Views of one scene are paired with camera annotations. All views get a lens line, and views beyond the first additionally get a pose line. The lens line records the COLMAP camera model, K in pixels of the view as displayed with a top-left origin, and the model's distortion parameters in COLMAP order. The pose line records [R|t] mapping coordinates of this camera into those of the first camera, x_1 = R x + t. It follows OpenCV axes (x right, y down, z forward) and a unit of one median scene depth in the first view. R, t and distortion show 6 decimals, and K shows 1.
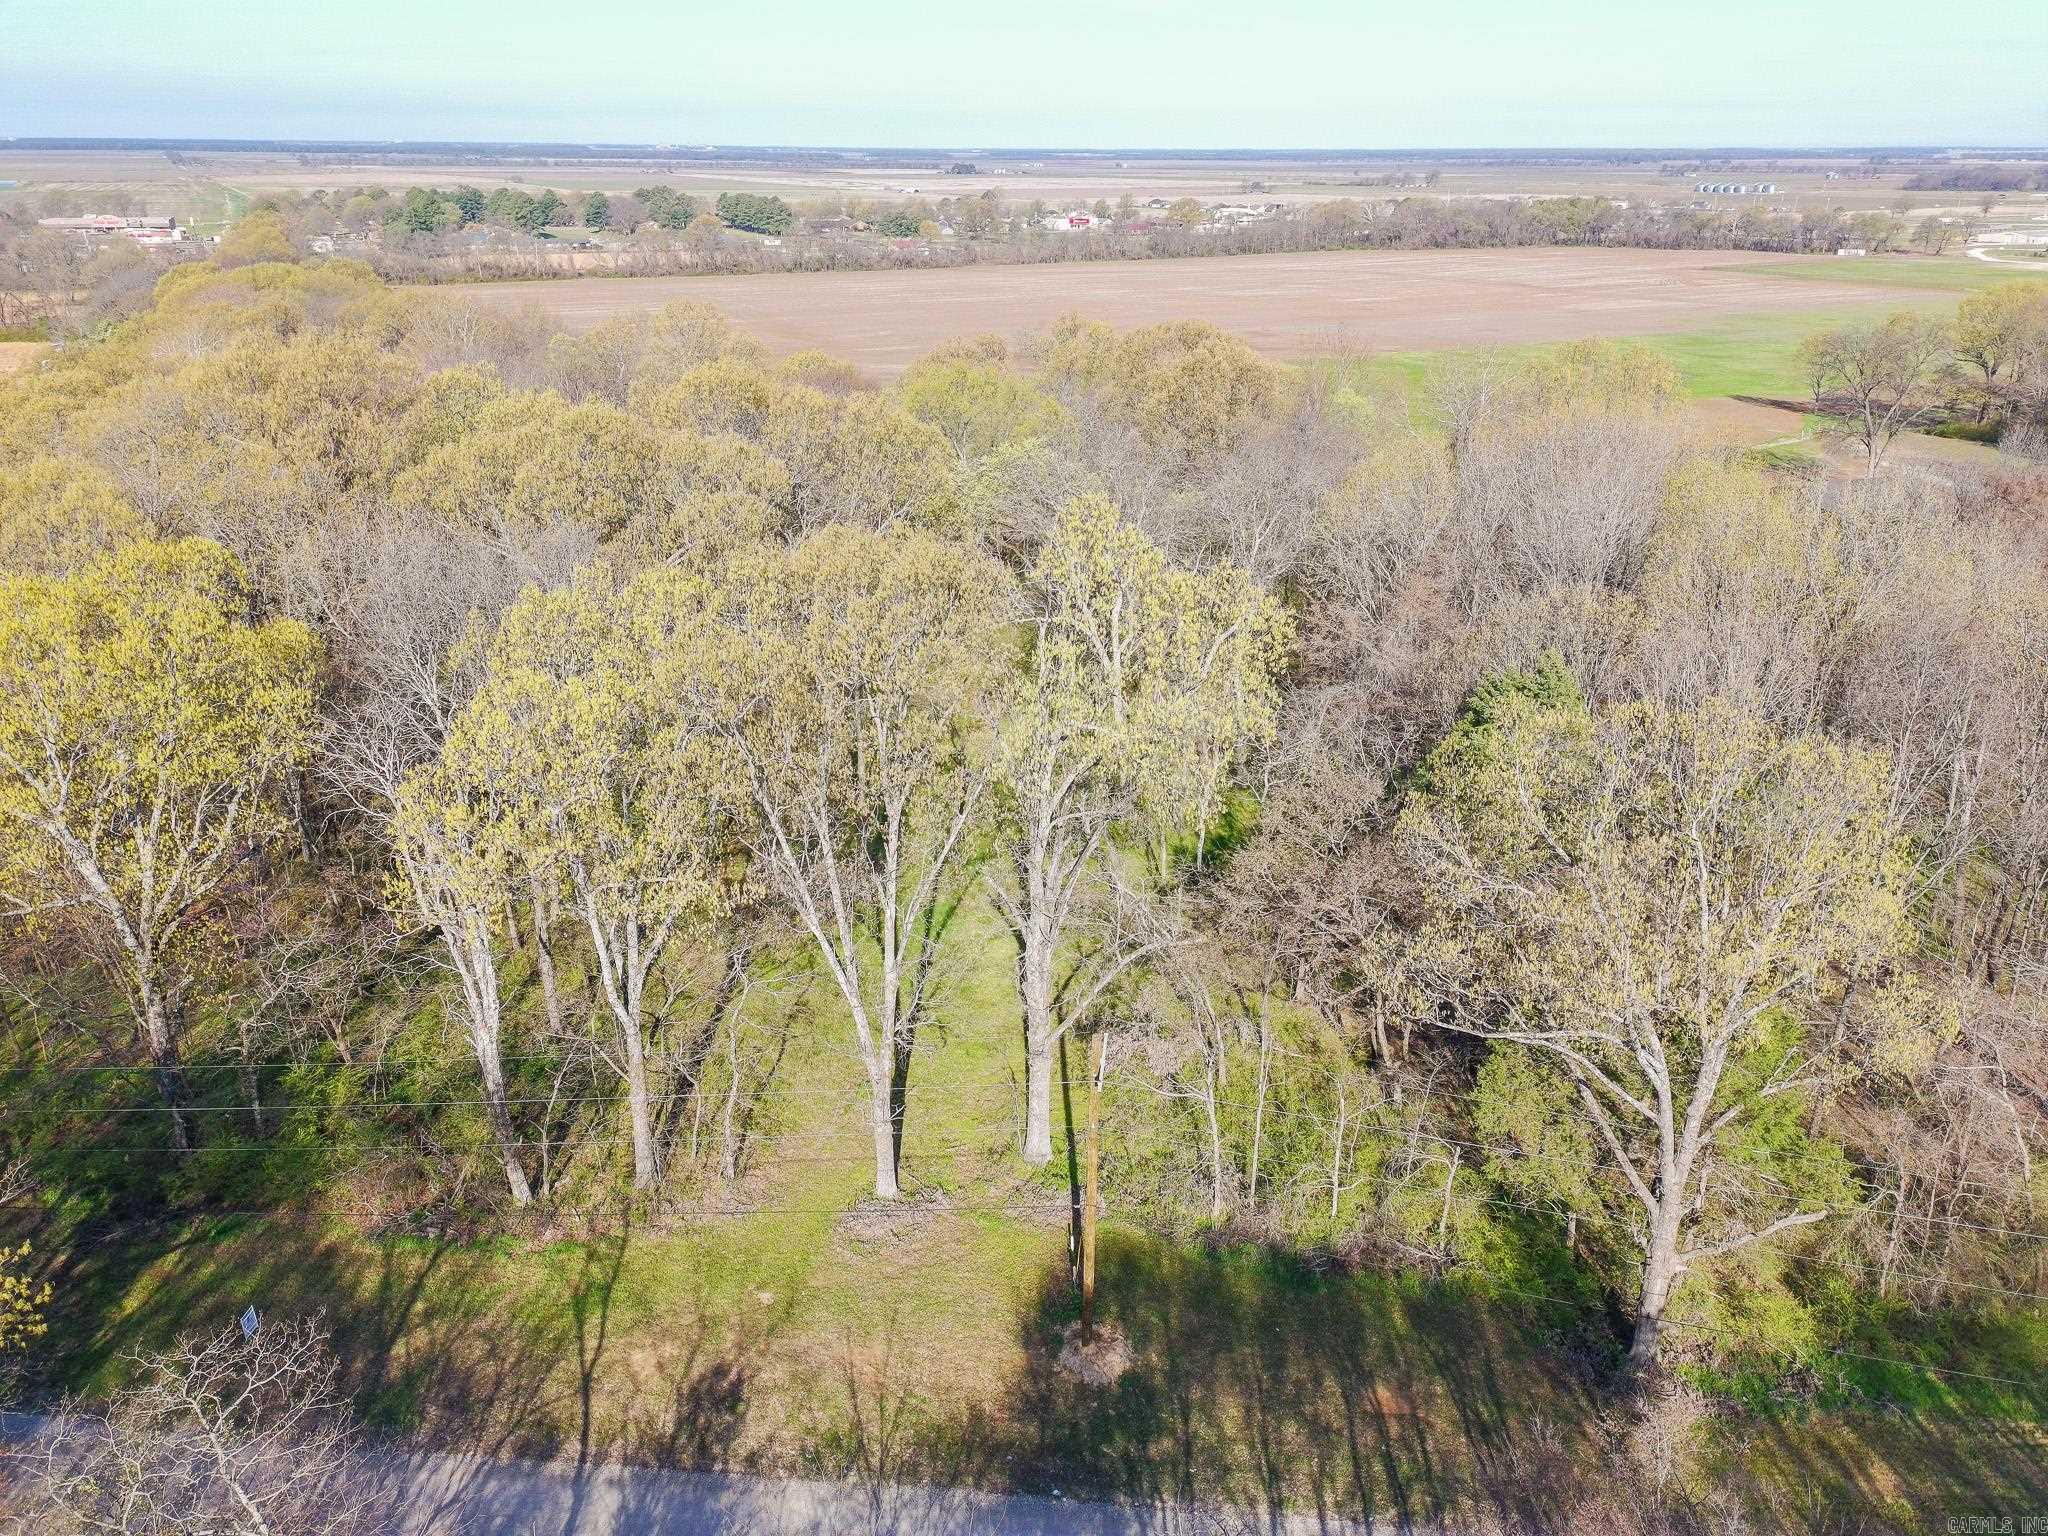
lens RADIAL K [[1508.6, 0, 1061.2], [0, 1508.6, 764.1], [0, 0, 1]] dist [0.083190, -0.067504]
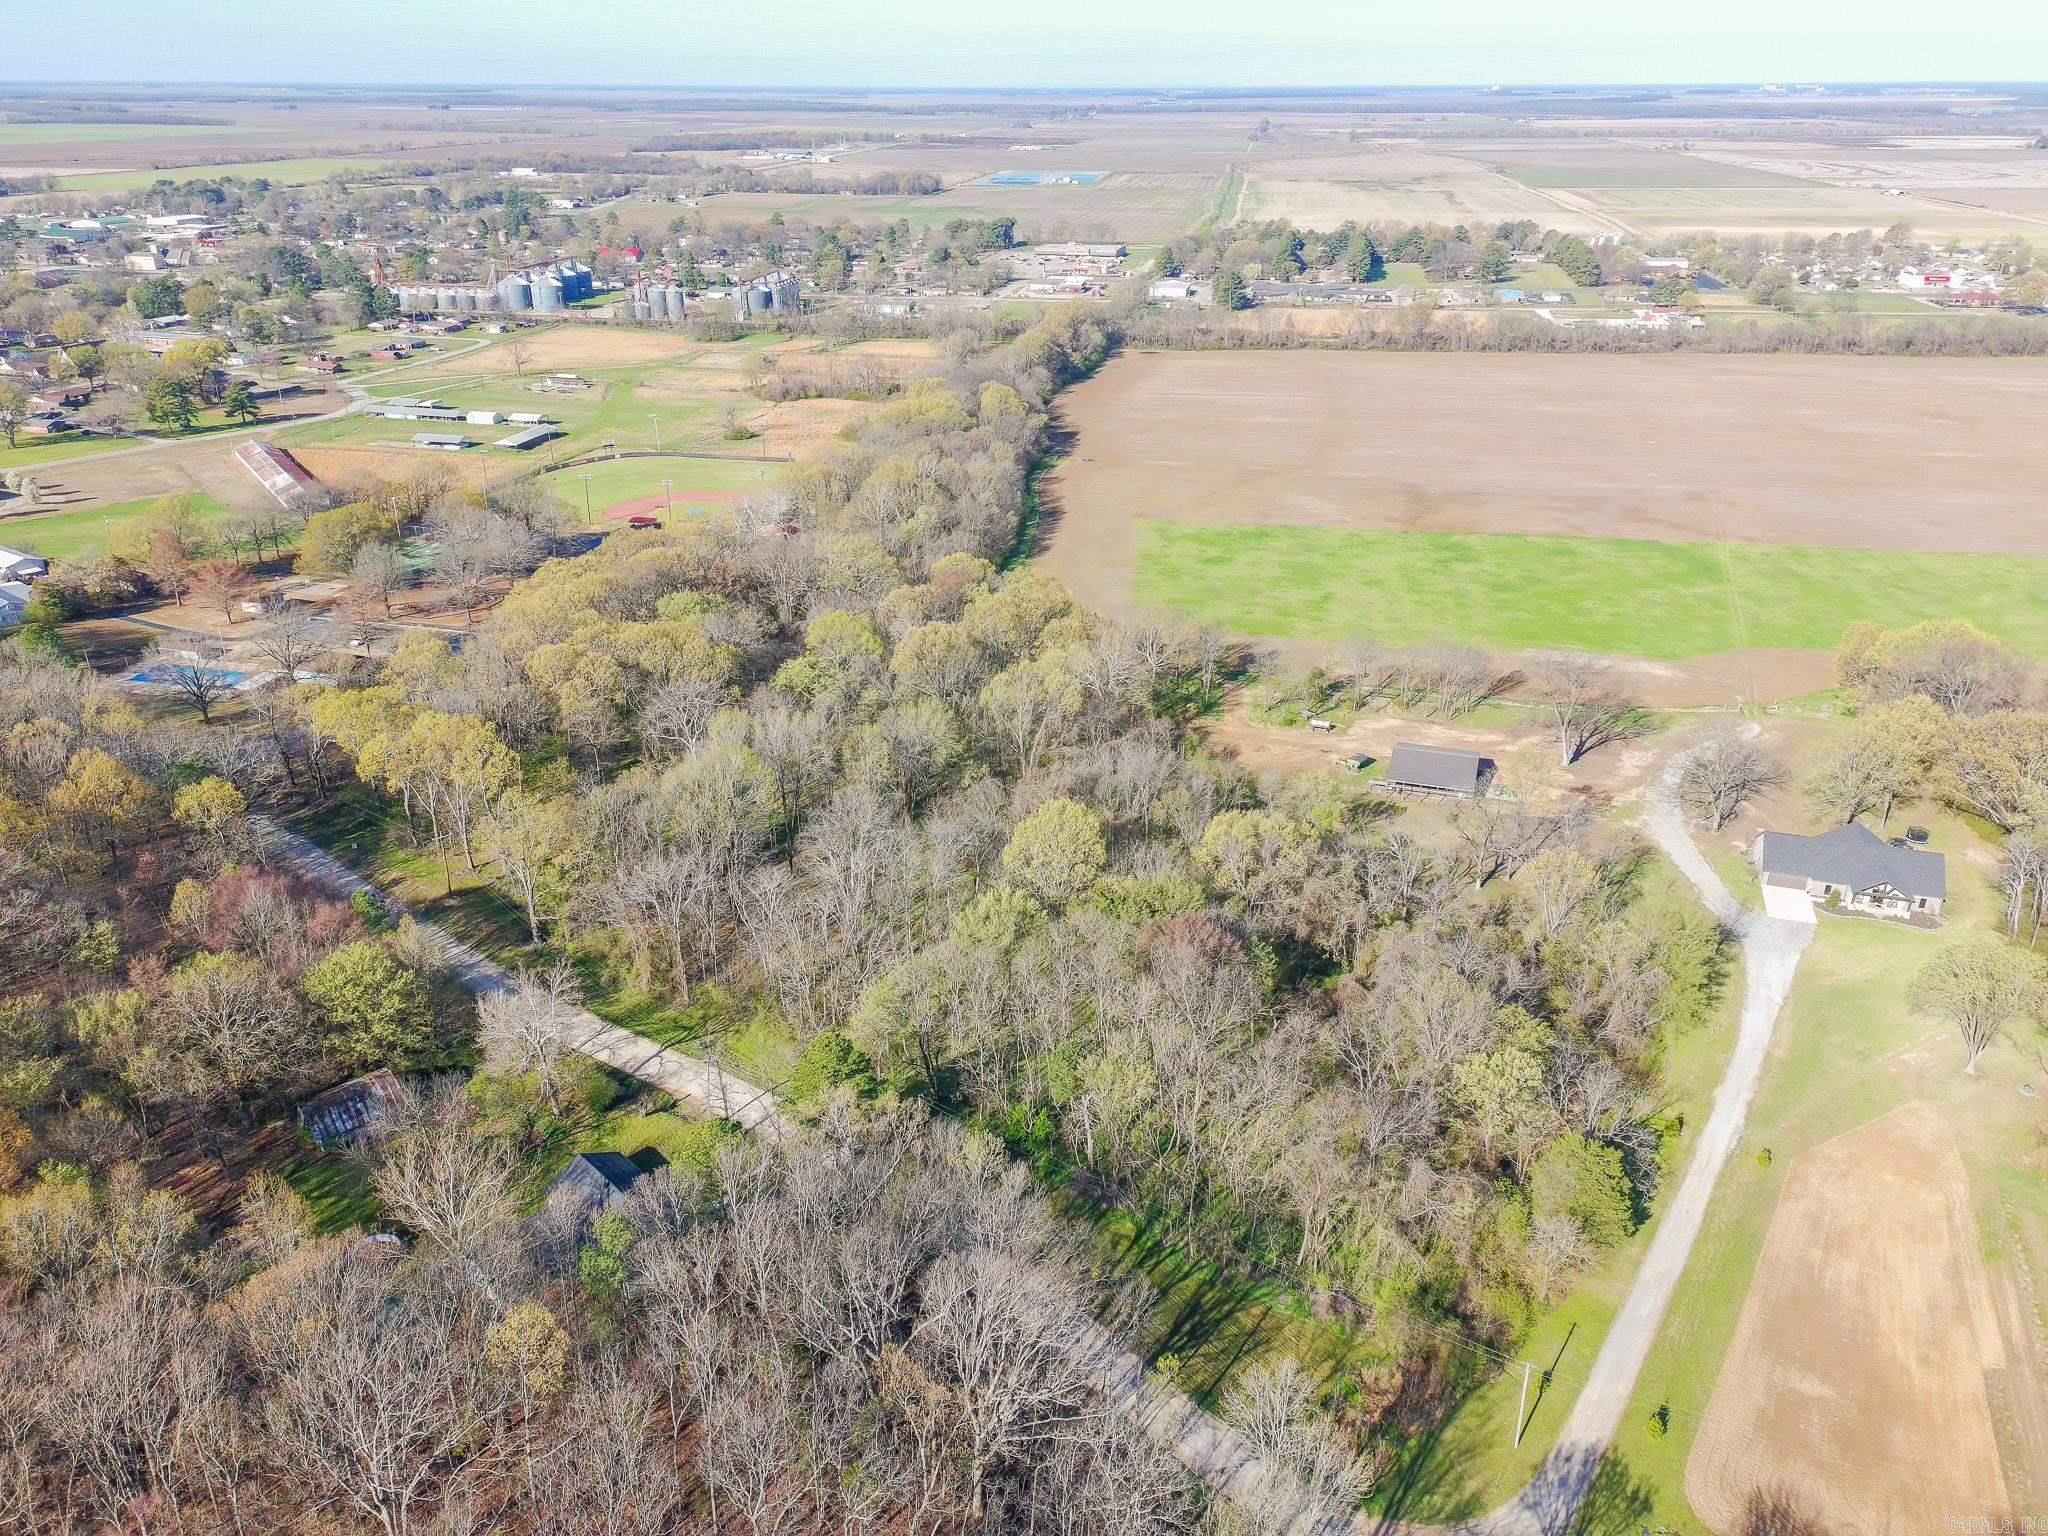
lens RADIAL K [[1508.6, 0, 1061.2], [0, 1508.6, 764.1], [0, 0, 1]] dist [0.083190, -0.067504]
pose [[0.792939, 0.242213, -0.559089, 0.492896], [-0.220272, 0.969485, 0.107603, -0.115300], [0.568091, 0.037829, 0.822096, -0.223834]]
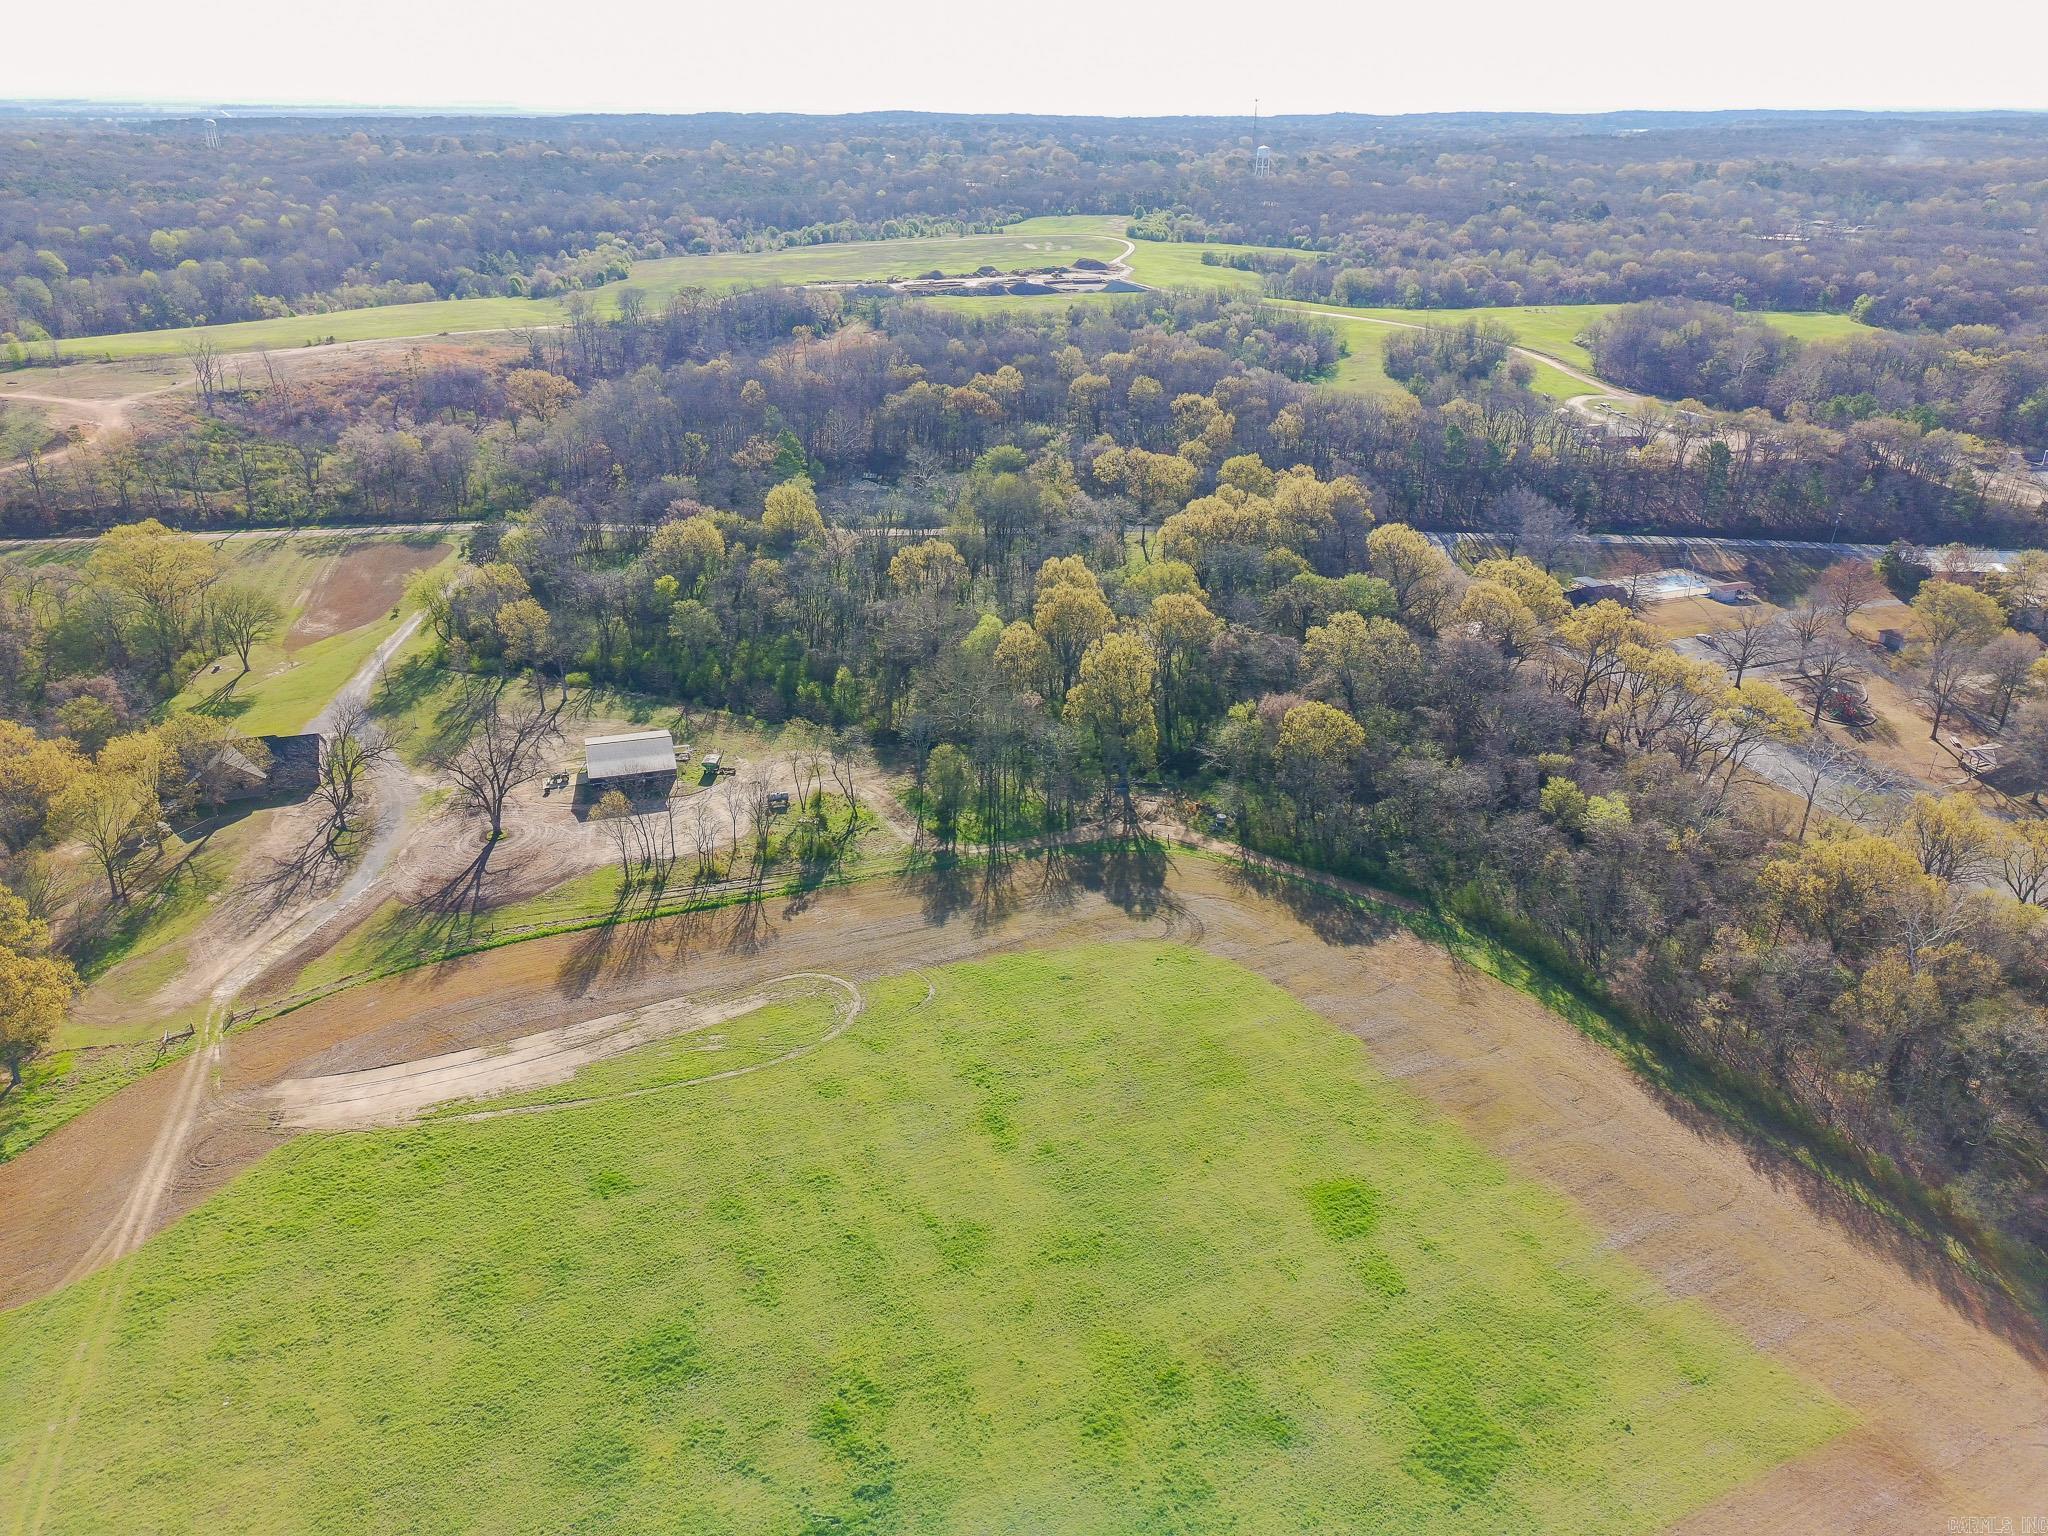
lens RADIAL K [[1539.0, 0, 1047.4], [0, 1539.0, 735.0], [0, 0, 1]] dist [0.092112, -0.072807]
pose [[-0.999171, -0.025837, 0.031456, 0.015441], [0.003289, 0.718978, 0.695025, -0.592516], [-0.040573, 0.694553, -0.718297, 0.963754]]
